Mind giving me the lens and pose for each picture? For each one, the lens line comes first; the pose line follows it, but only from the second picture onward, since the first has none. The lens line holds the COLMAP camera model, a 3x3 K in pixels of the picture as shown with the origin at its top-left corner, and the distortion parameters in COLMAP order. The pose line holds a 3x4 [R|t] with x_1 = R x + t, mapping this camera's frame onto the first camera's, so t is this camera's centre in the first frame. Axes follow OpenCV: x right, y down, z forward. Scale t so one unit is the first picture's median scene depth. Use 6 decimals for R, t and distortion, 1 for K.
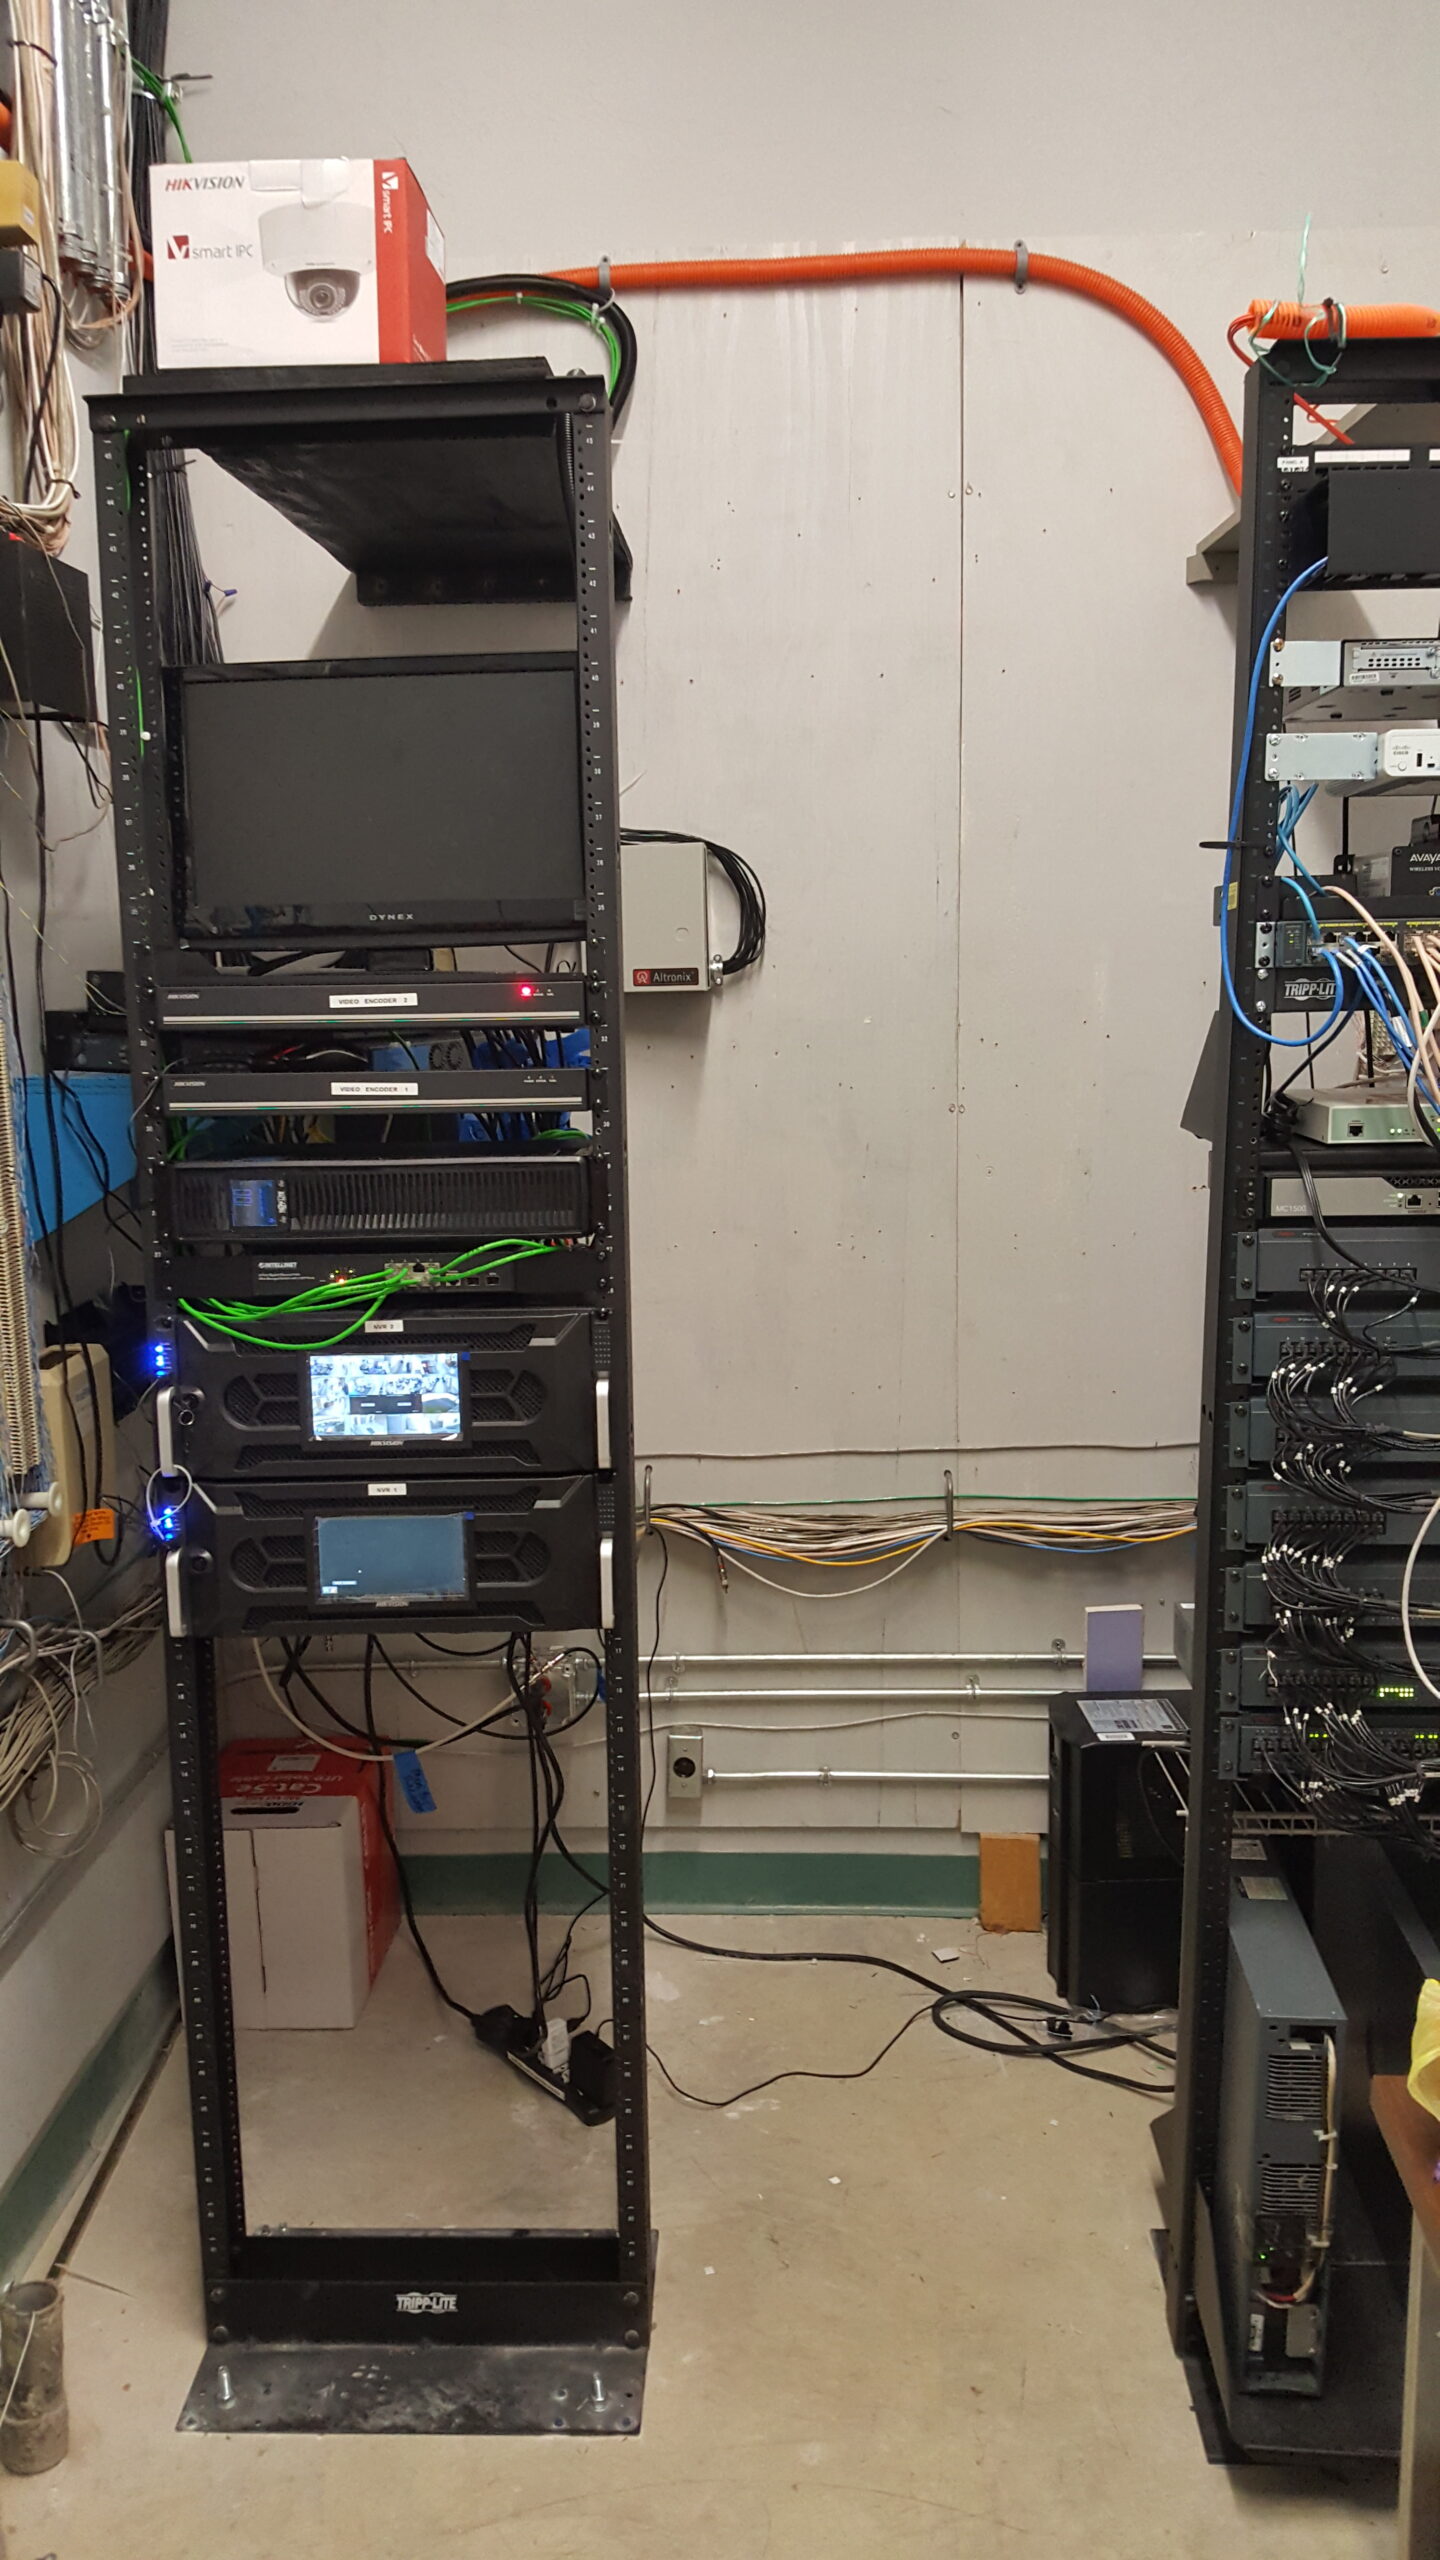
lens RADIAL K [[2114.2, 0, 720.0], [0, 2114.2, 1280.0], [0, 0, 1]] dist [0.288041, -1.007100]
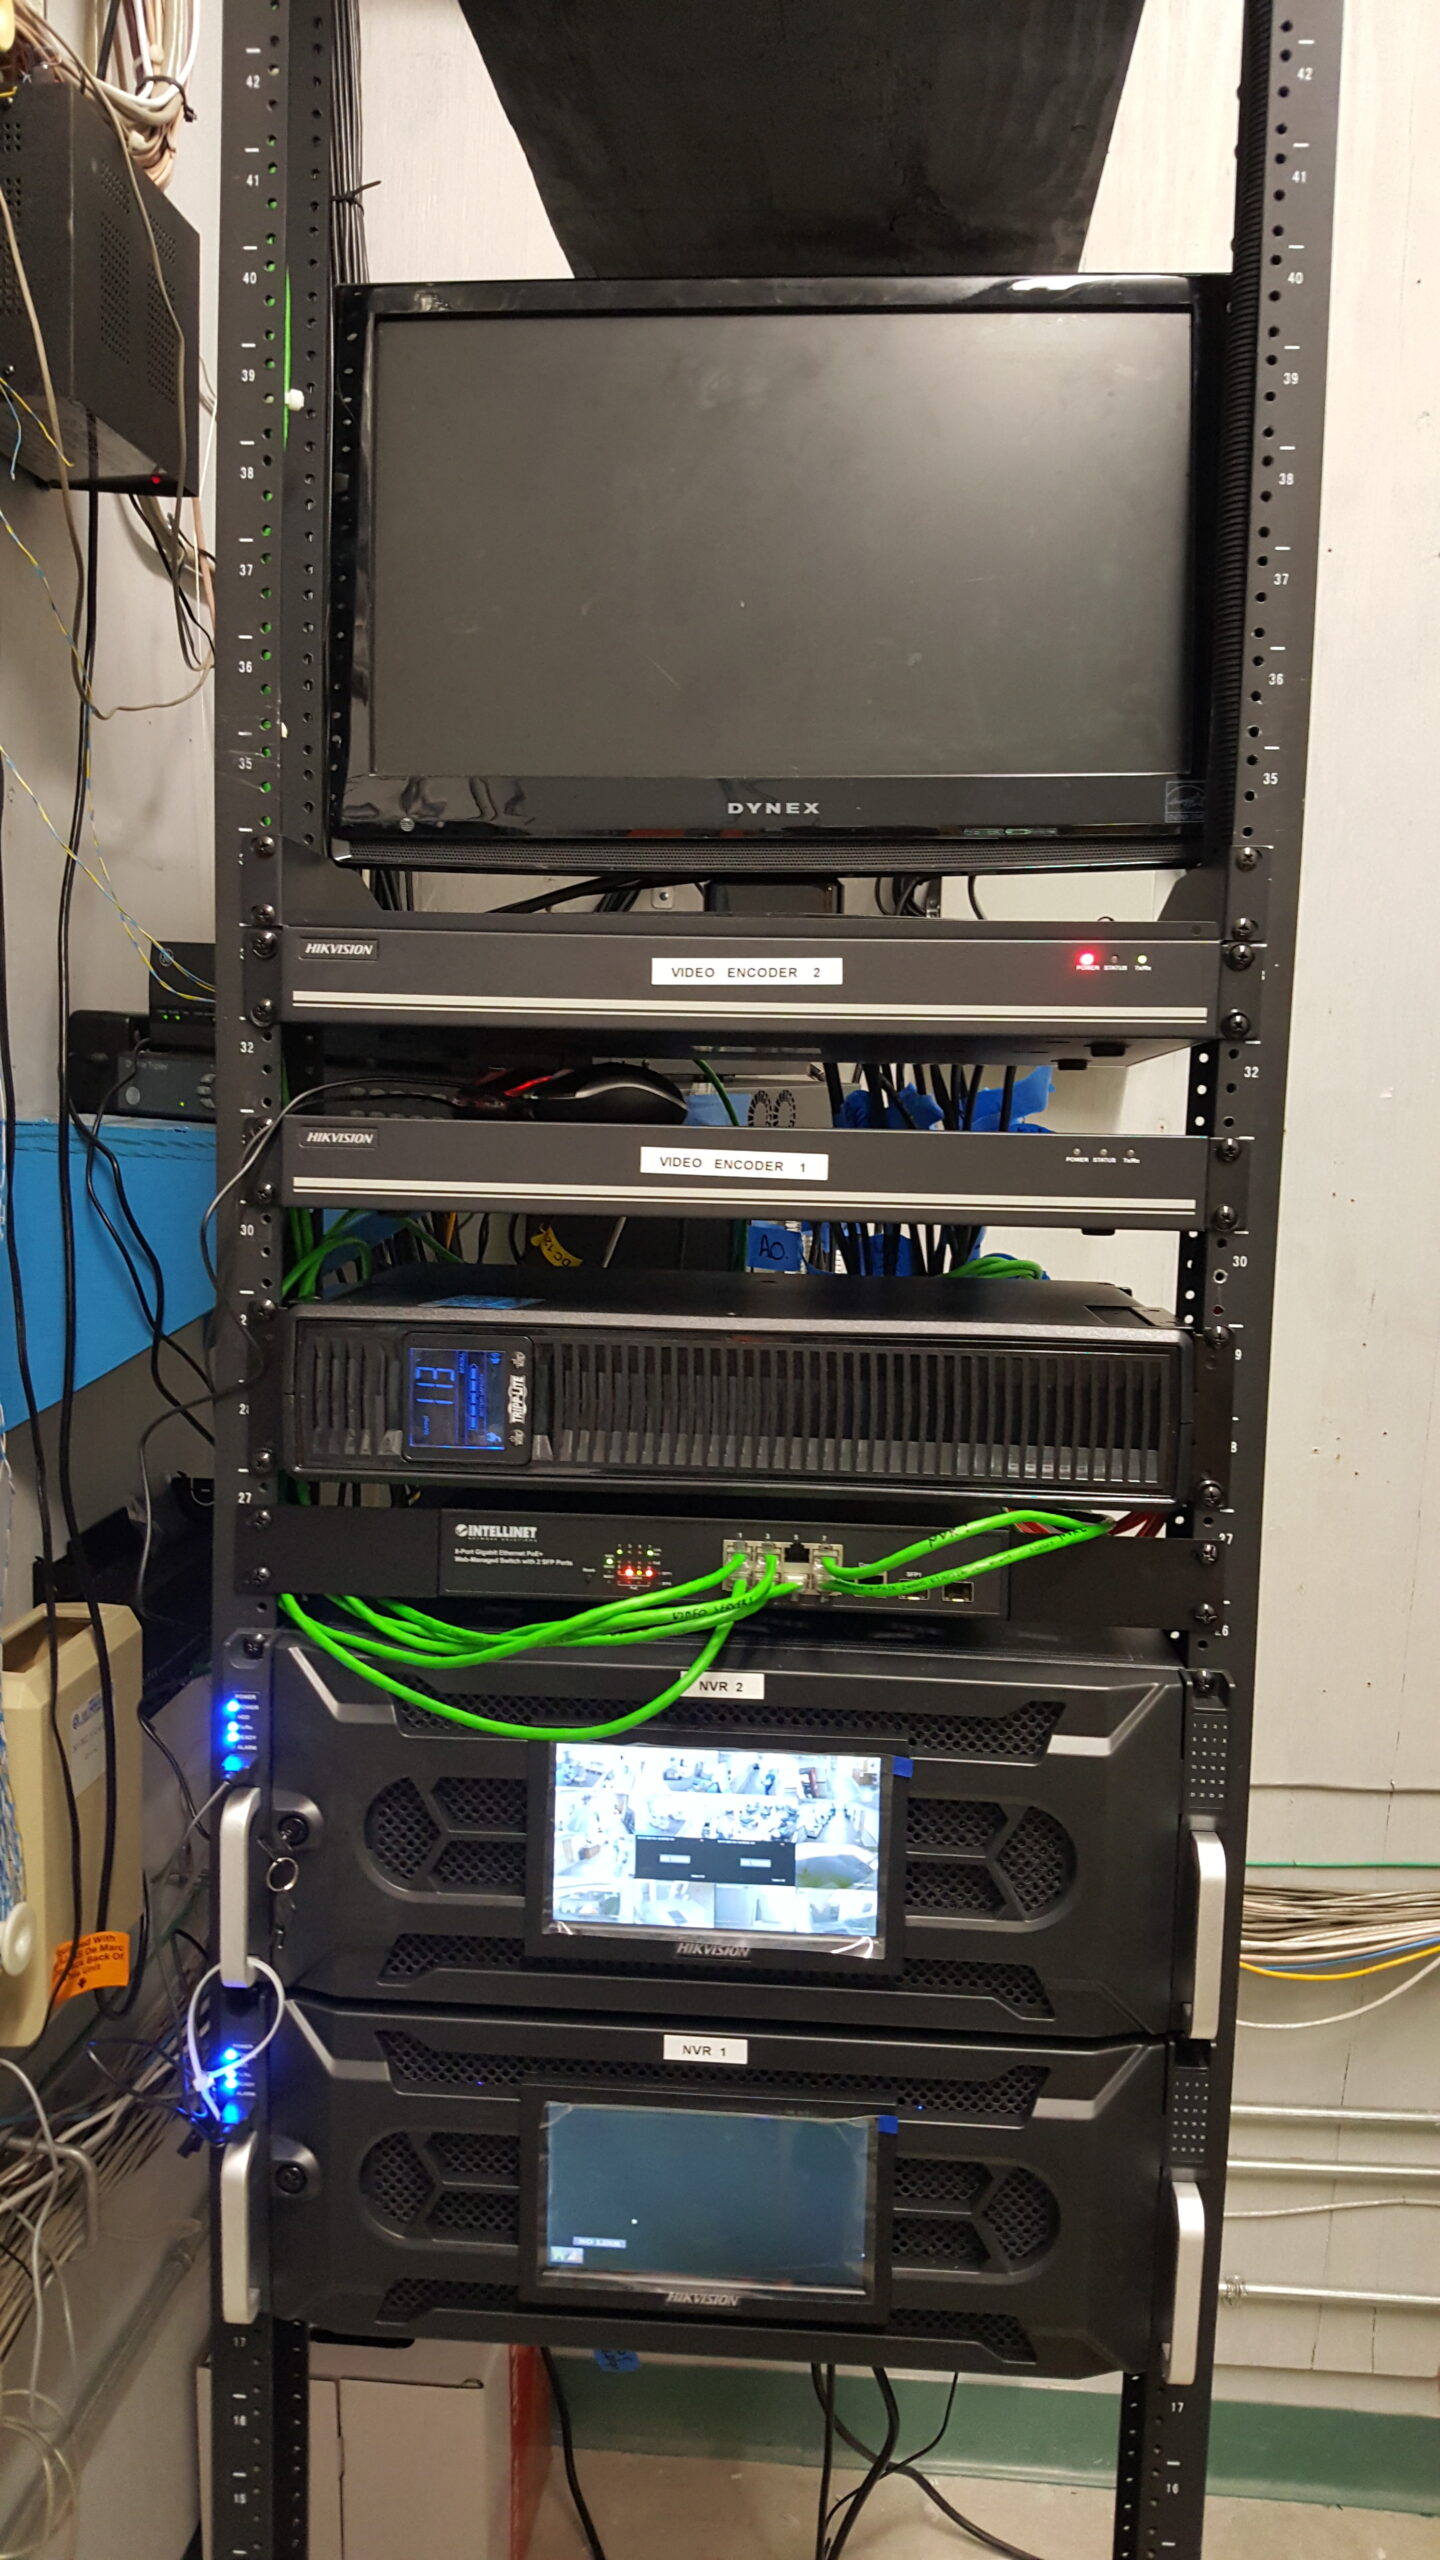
lens RADIAL K [[2216.6, 0, 724.9], [0, 2216.6, 1223.8], [0, 0, 1]] dist [0.201848, -0.626665]
pose [[0.998090, 0.044705, -0.042633, -0.139932], [-0.047752, 0.996161, -0.073363, -0.040724], [0.039189, 0.075259, 0.996394, 0.514796]]
